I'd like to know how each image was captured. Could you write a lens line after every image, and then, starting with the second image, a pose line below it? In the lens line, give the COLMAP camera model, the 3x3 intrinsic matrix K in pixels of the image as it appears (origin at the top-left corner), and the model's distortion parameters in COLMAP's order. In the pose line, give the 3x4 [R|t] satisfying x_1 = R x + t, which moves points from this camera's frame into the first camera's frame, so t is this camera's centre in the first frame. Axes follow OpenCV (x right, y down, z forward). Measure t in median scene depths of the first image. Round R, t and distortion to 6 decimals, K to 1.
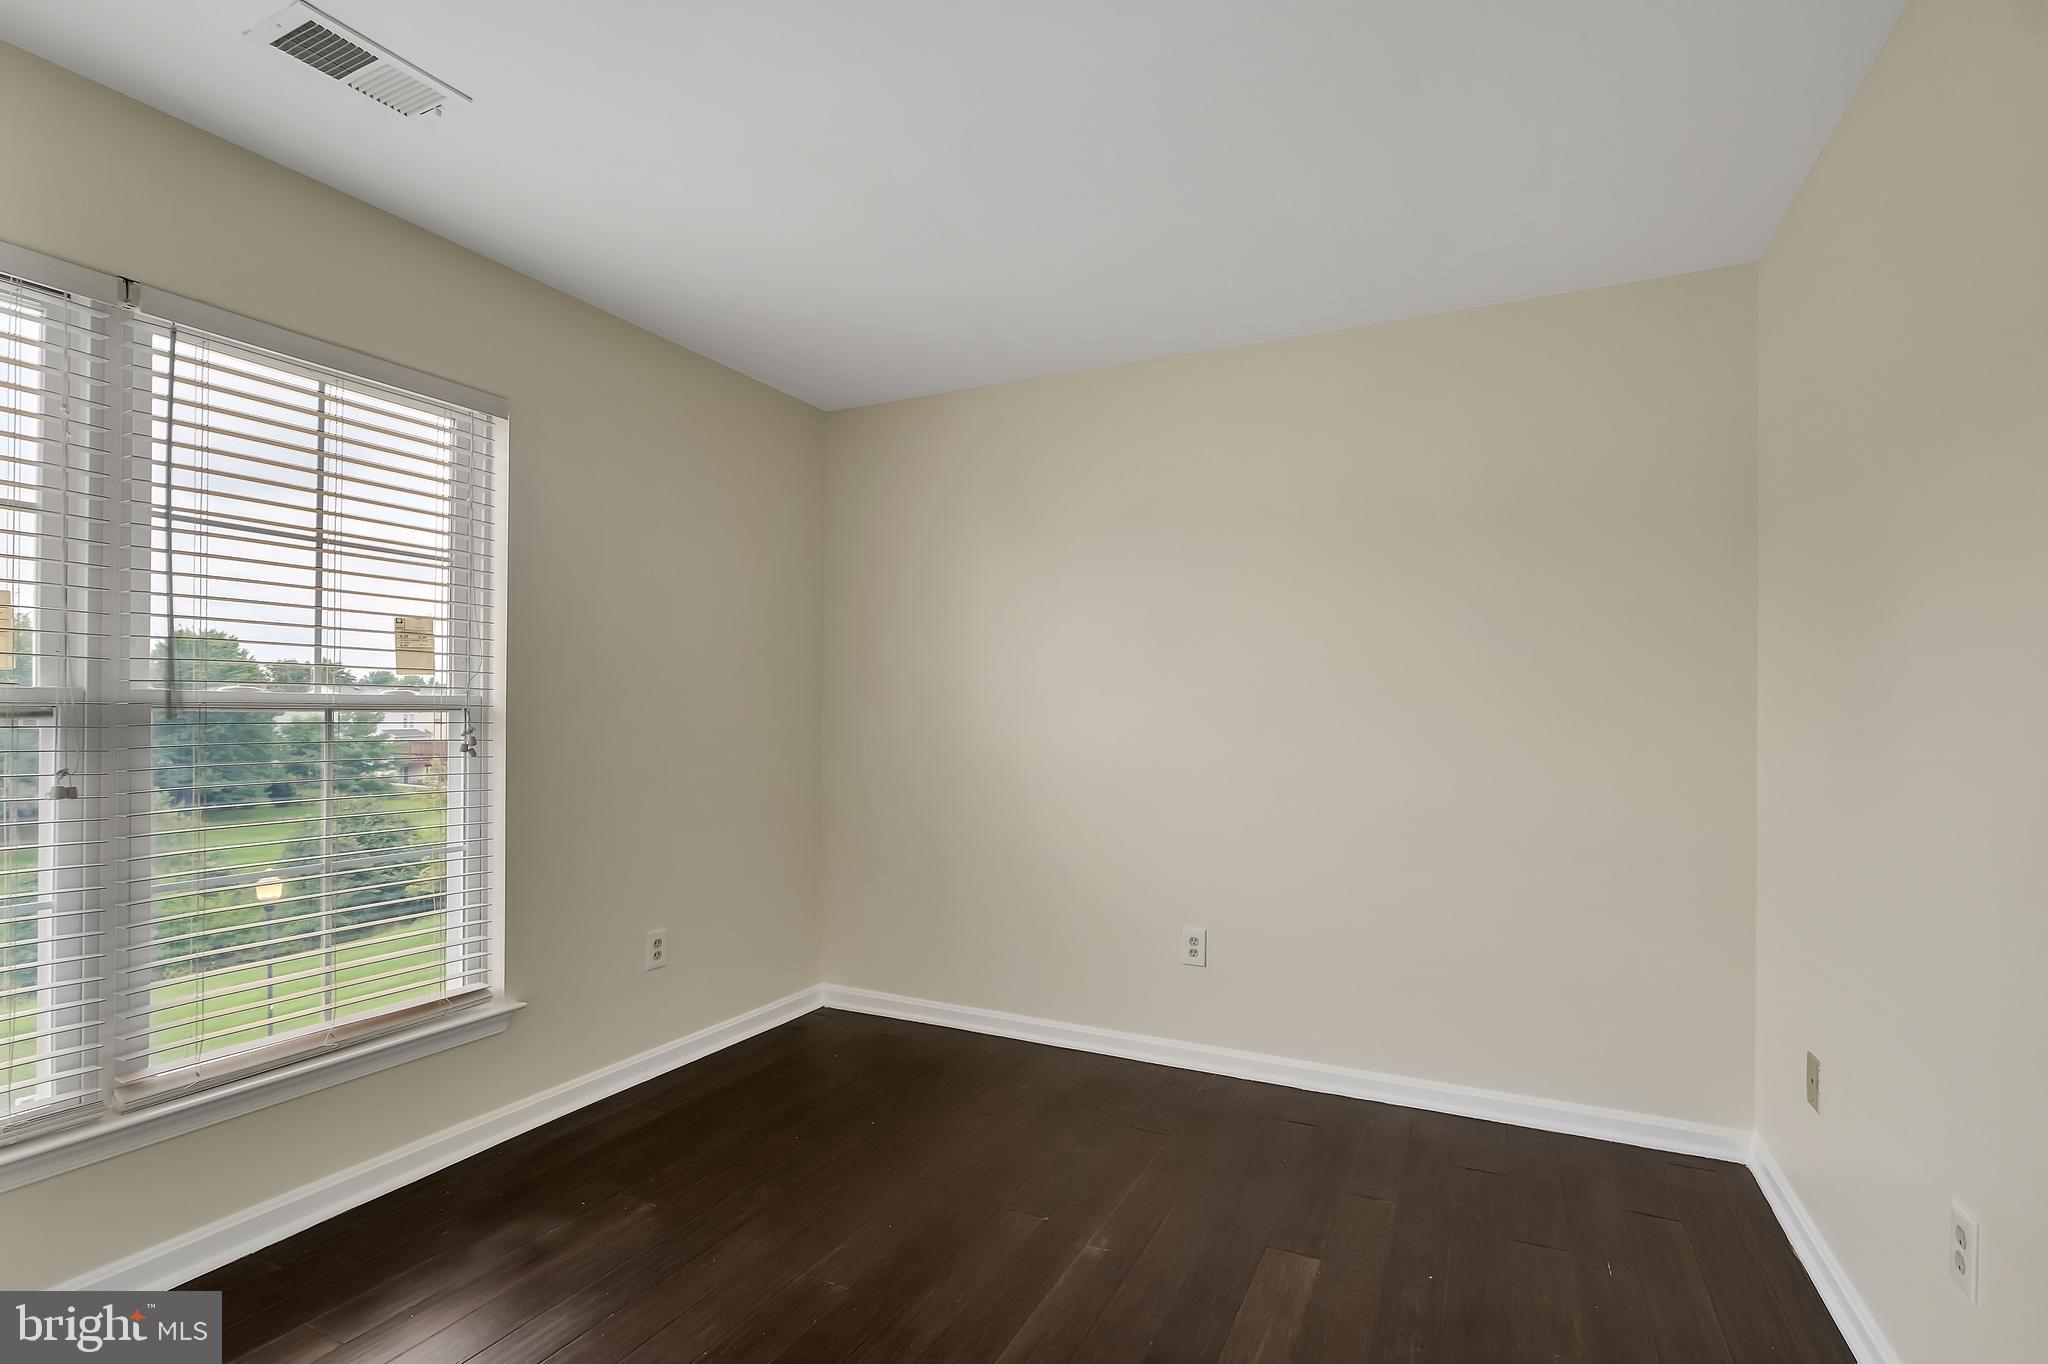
lens RADIAL K [[935.1, 0, 1037.1], [0, 935.1, 707.4], [0, 0, 1]] dist [-0.009530, 0.000207]
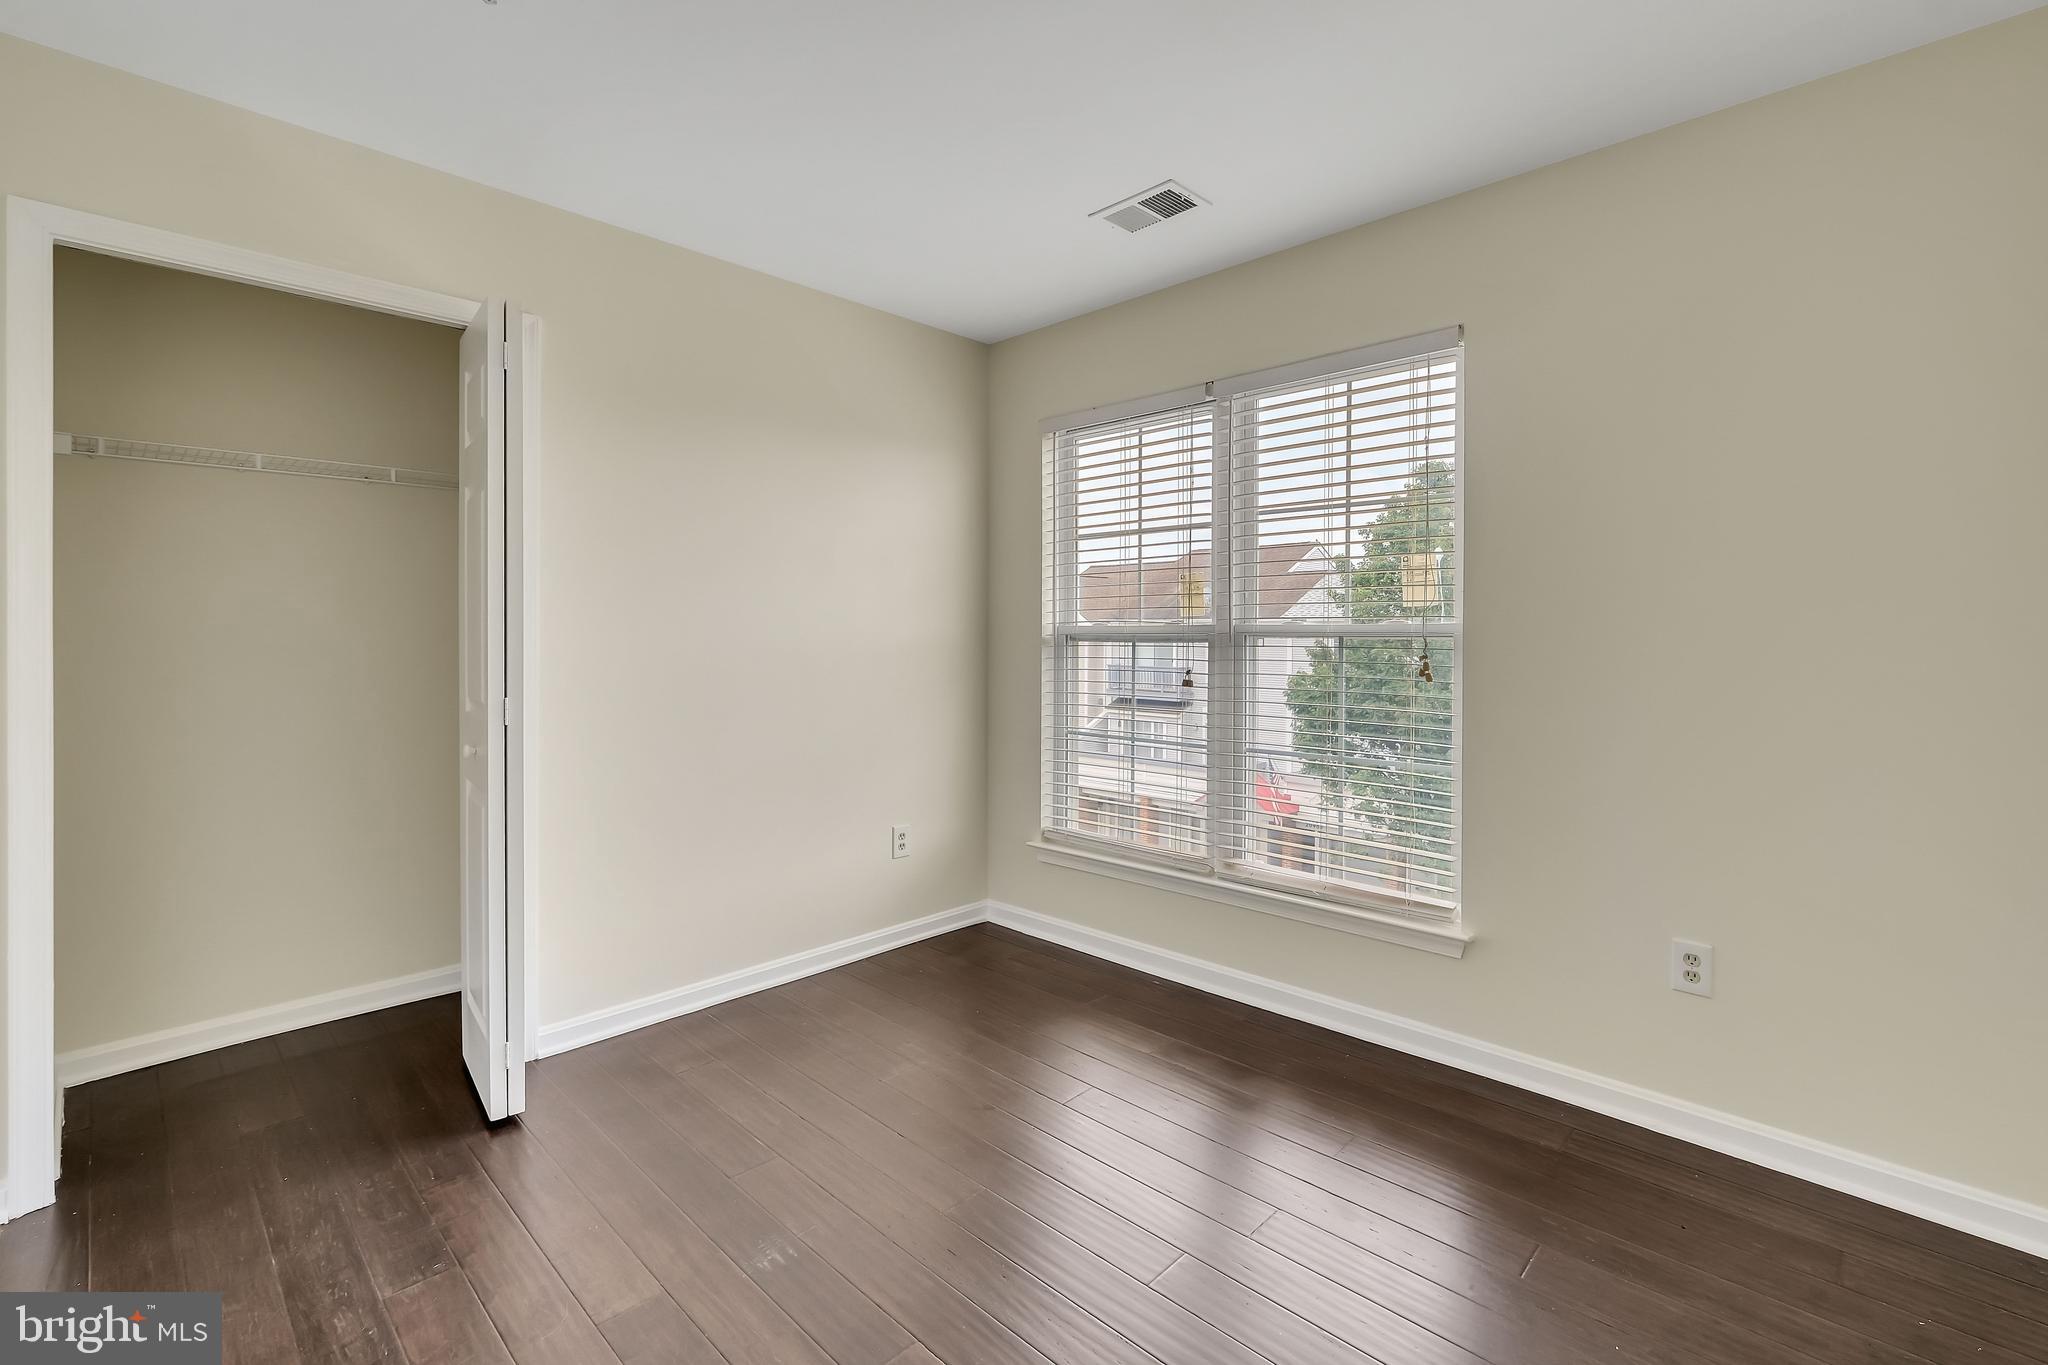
lens RADIAL K [[929.4, 0, 1057.2], [0, 929.4, 640.8], [0, 0, 1]] dist [-0.002736, 0.000459]
pose [[-0.313210, 0.000098, -0.949684, 0.554700], [0.002833, 0.999996, -0.000831, 0.007216], [0.949680, -0.002951, -0.313209, 0.983293]]
